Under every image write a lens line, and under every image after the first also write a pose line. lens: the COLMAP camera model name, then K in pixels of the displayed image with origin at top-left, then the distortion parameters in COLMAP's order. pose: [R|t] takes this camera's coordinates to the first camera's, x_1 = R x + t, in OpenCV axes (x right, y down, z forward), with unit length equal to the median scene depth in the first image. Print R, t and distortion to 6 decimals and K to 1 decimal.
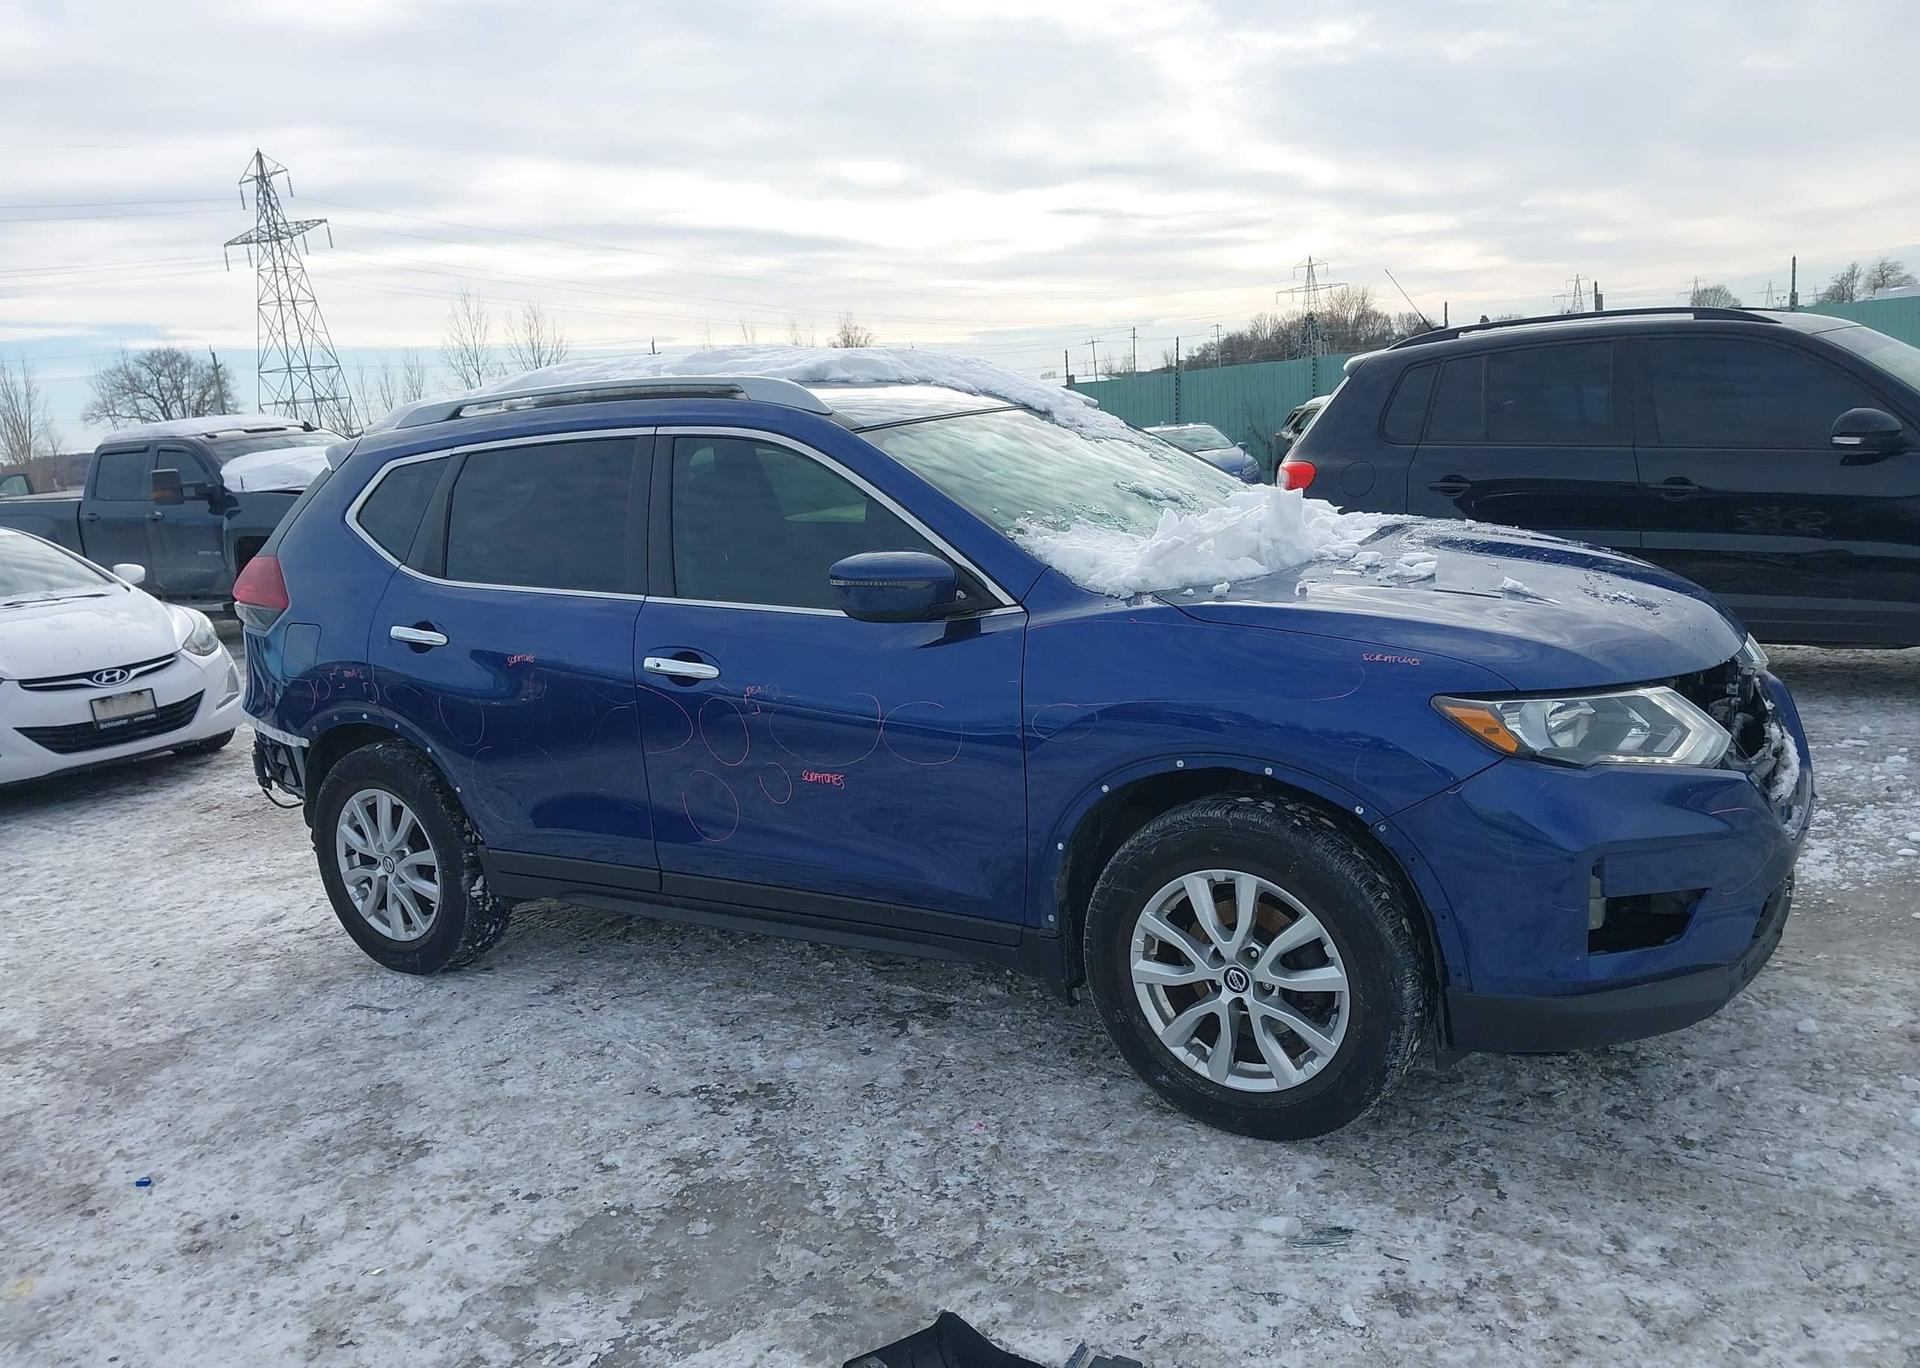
lens RADIAL K [[1506.3, 0, 982.7], [0, 1506.3, 673.5], [0, 0, 1]] dist [0.029536, -0.036966]
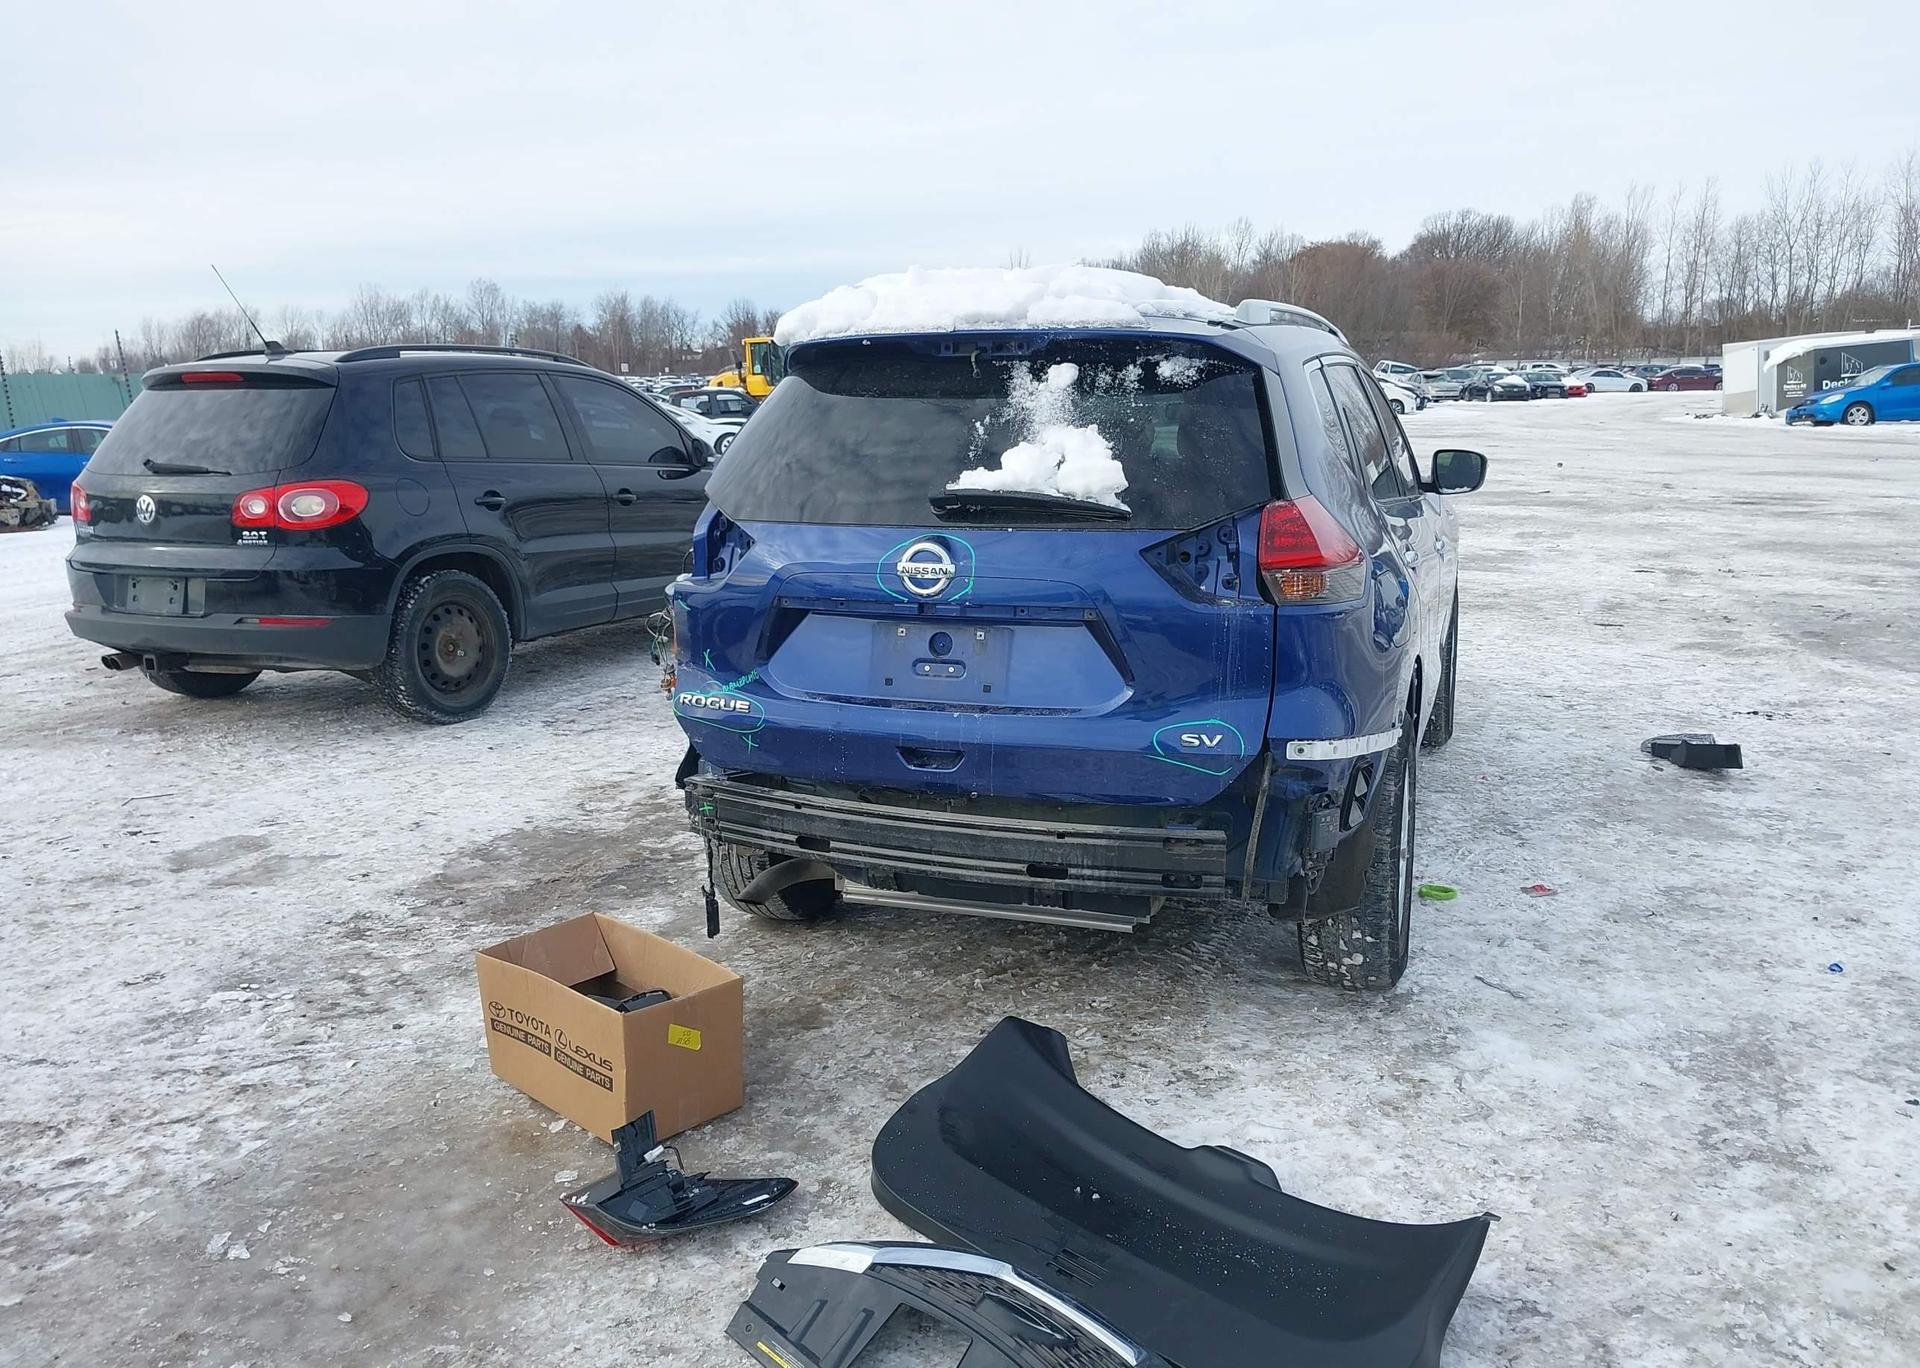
lens RADIAL K [[1506.3, 0, 984.4], [0, 1506.3, 665.8], [0, 0, 1]] dist [0.029536, -0.036966]
pose [[-0.214264, -0.088178, 0.972788, -1.539436], [0.202166, 0.970349, 0.132485, -0.170324], [-0.955625, 0.225052, -0.190084, 1.818371]]
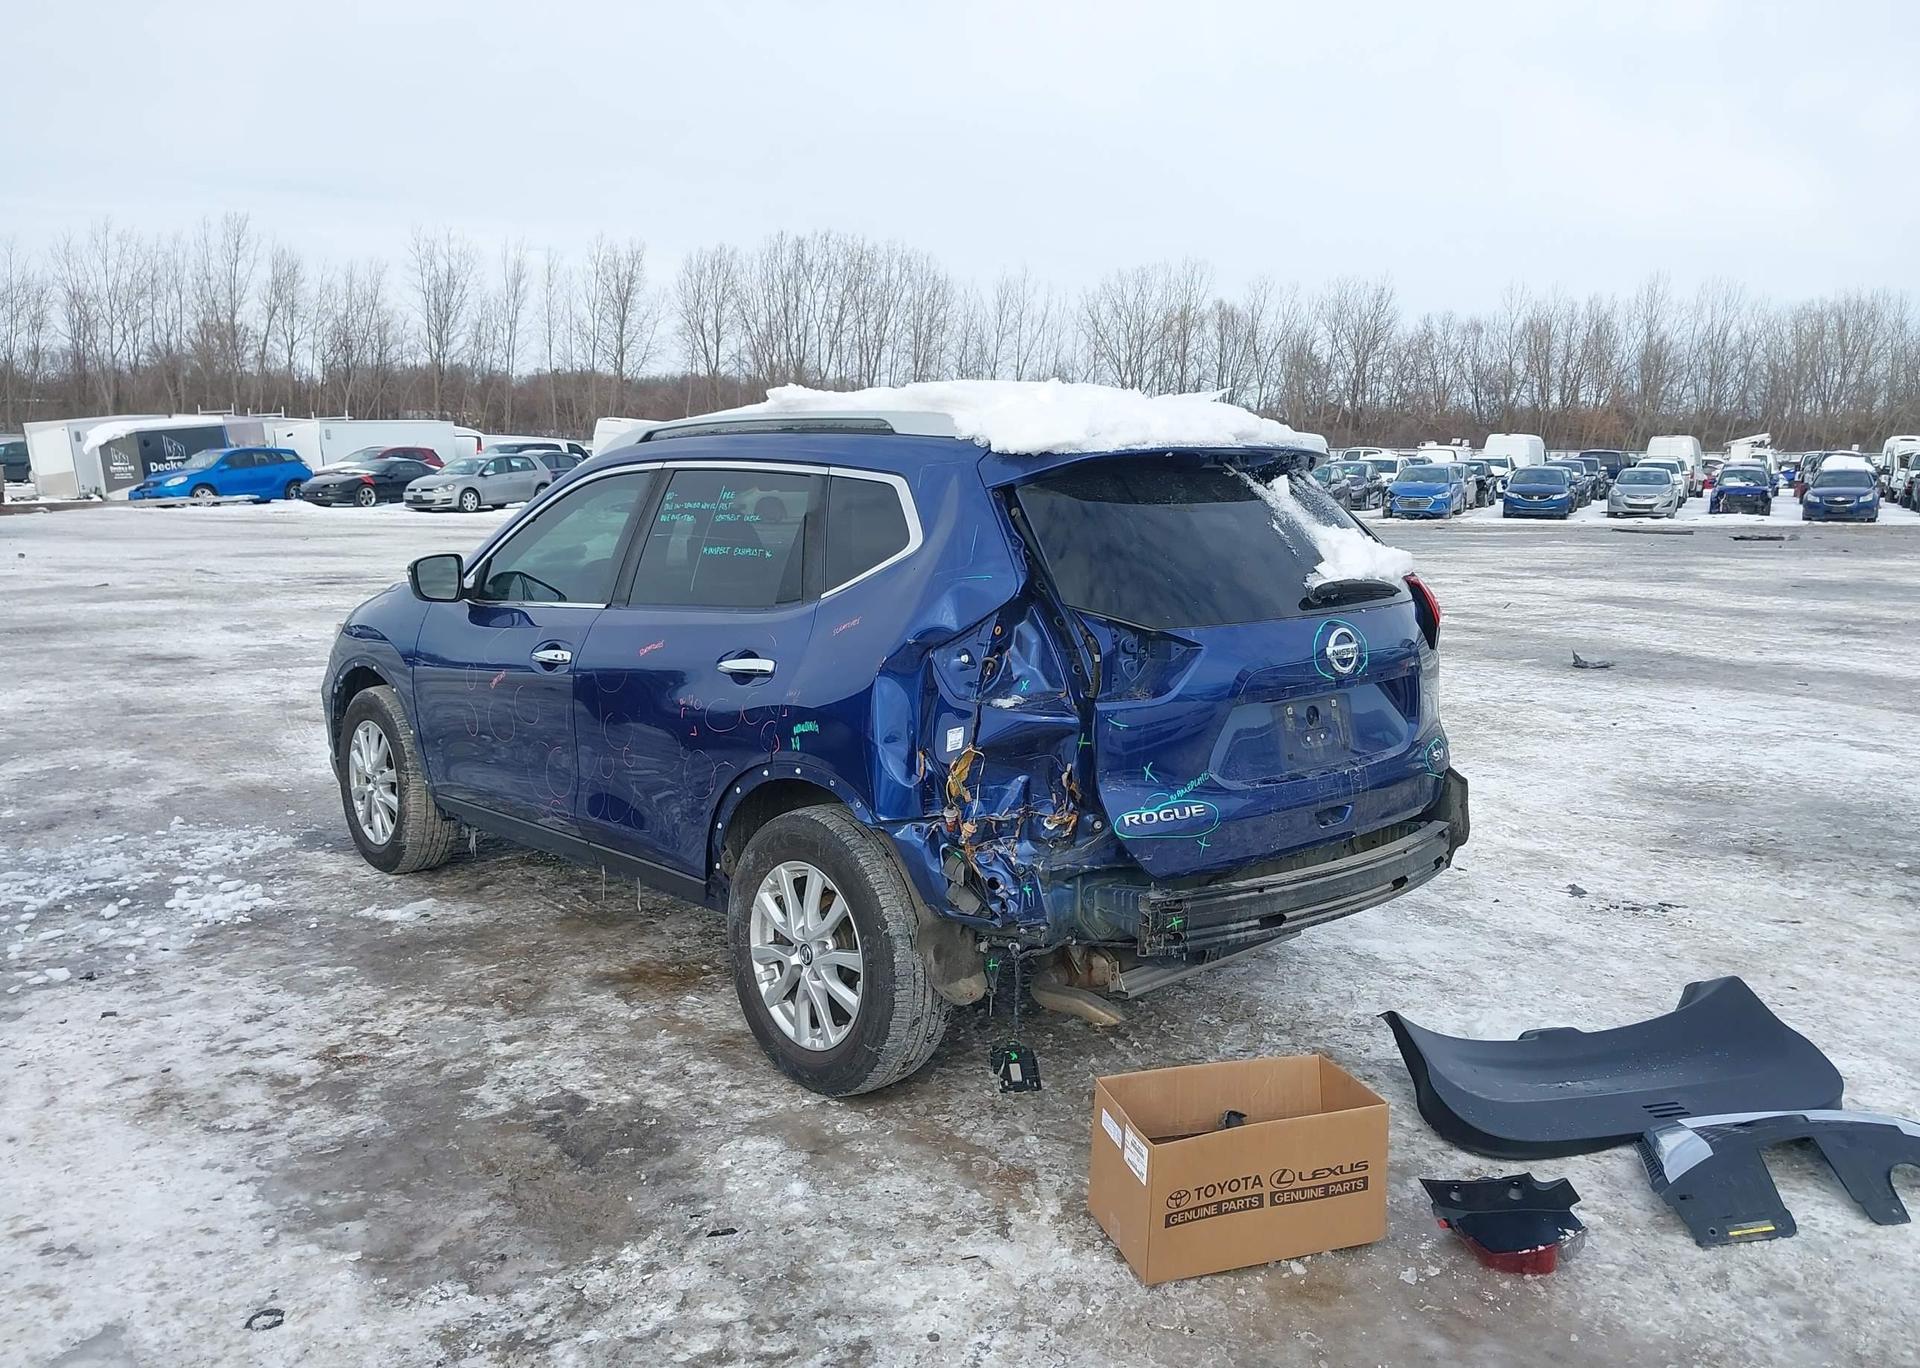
lens RADIAL K [[1501.8, 0, 1001.8], [0, 1501.8, 666.1], [0, 0, 1]] dist [0.017196, -0.012181]
pose [[-0.962063, 0.048715, 0.268443, -0.699017], [0.126558, 0.951349, 0.280922, -0.429178], [-0.241698, 0.304239, -0.921423, 2.696036]]
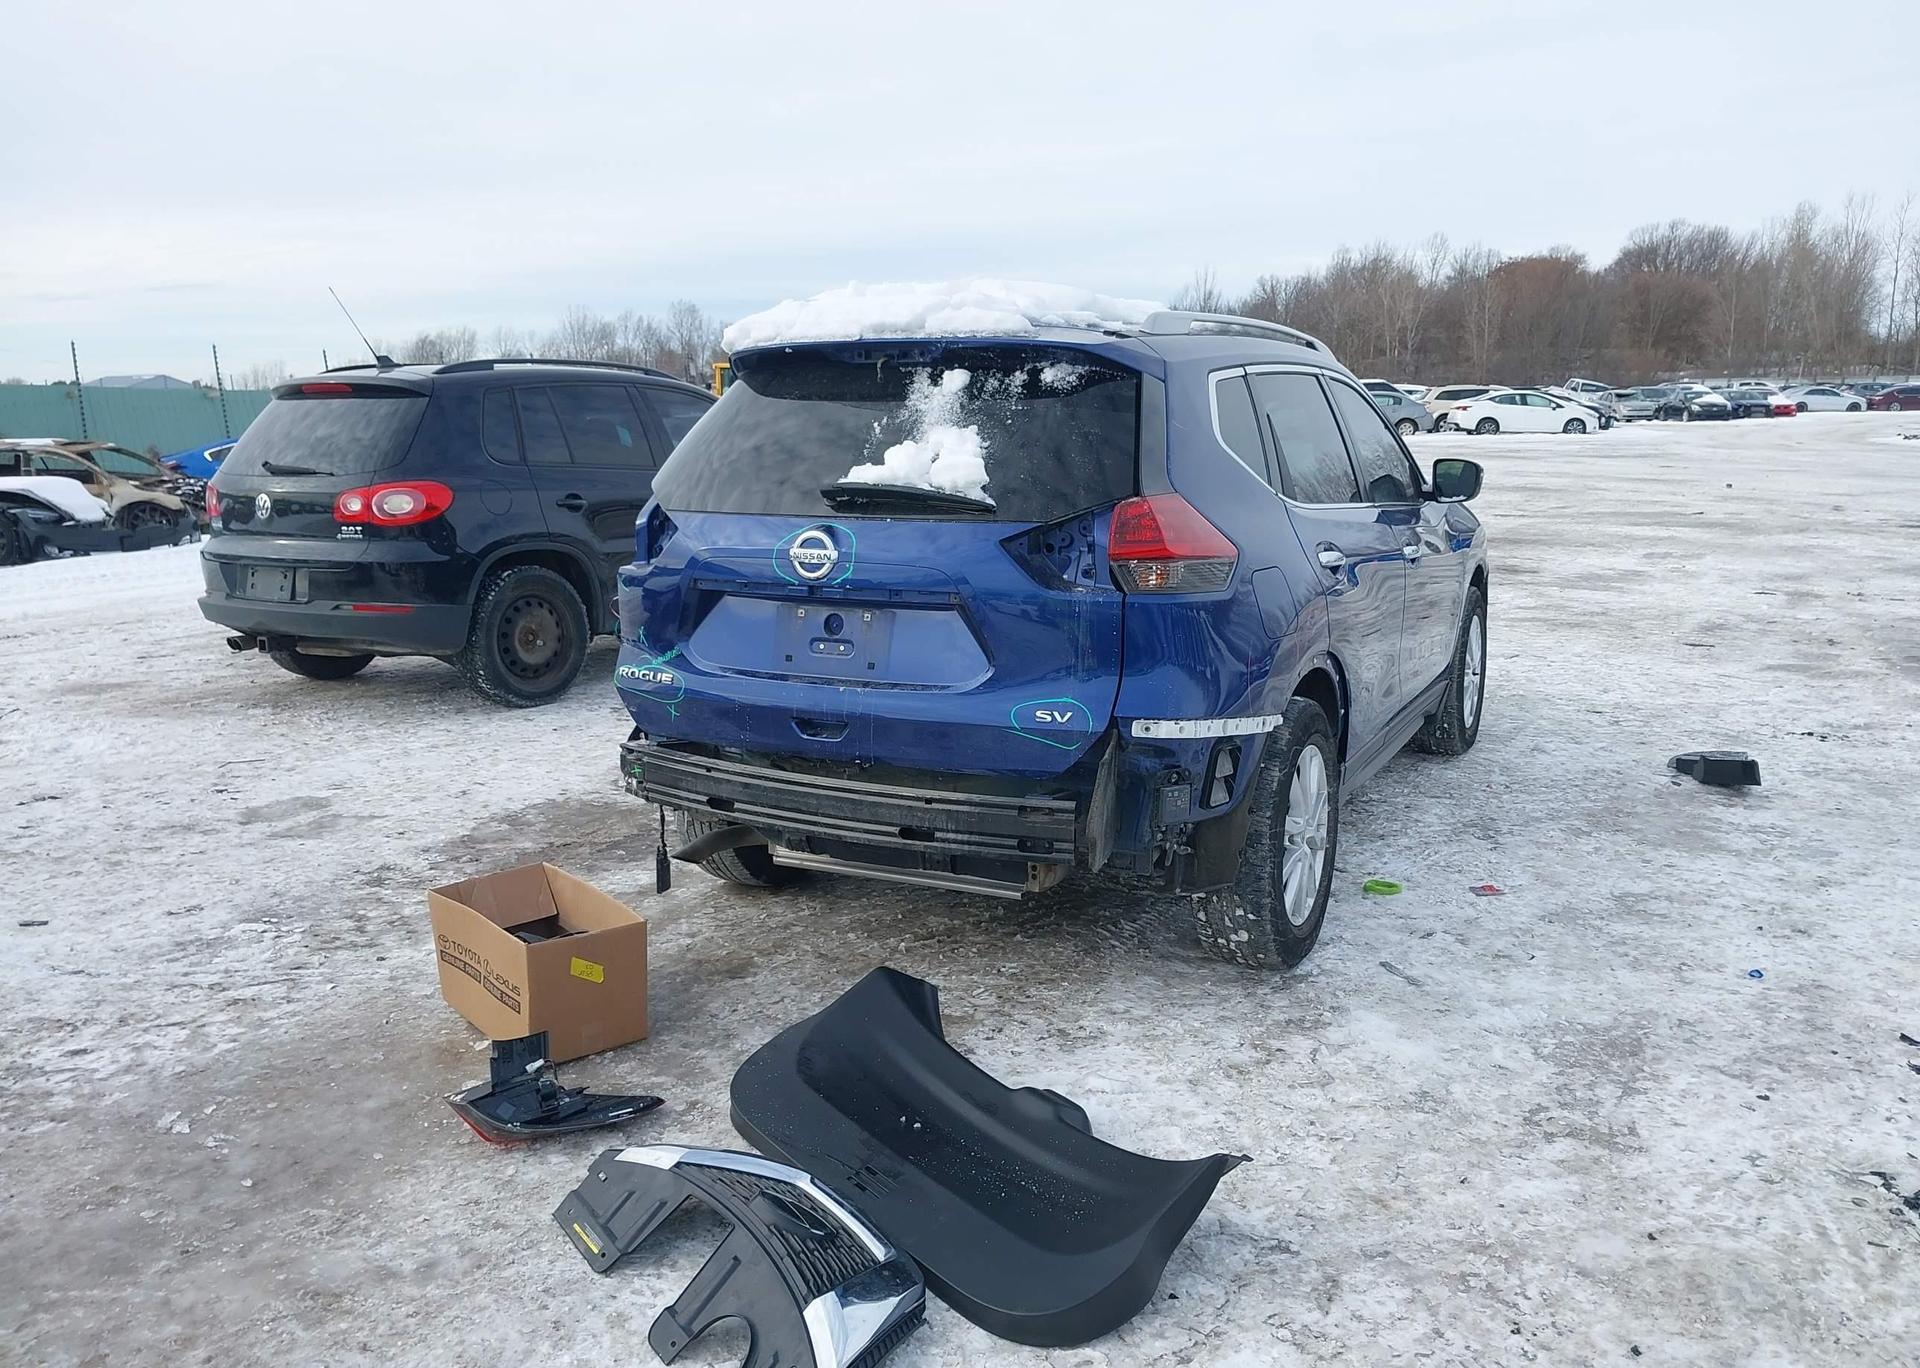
lens RADIAL K [[1506.3, 0, 977.6], [0, 1506.3, 659.1], [0, 0, 1]] dist [0.029536, -0.036966]
pose [[-0.091983, -0.076209, 0.992840, -1.650799], [0.191986, 0.977002, 0.092781, -0.118016], [-0.977077, 0.199146, -0.075236, 1.648629]]
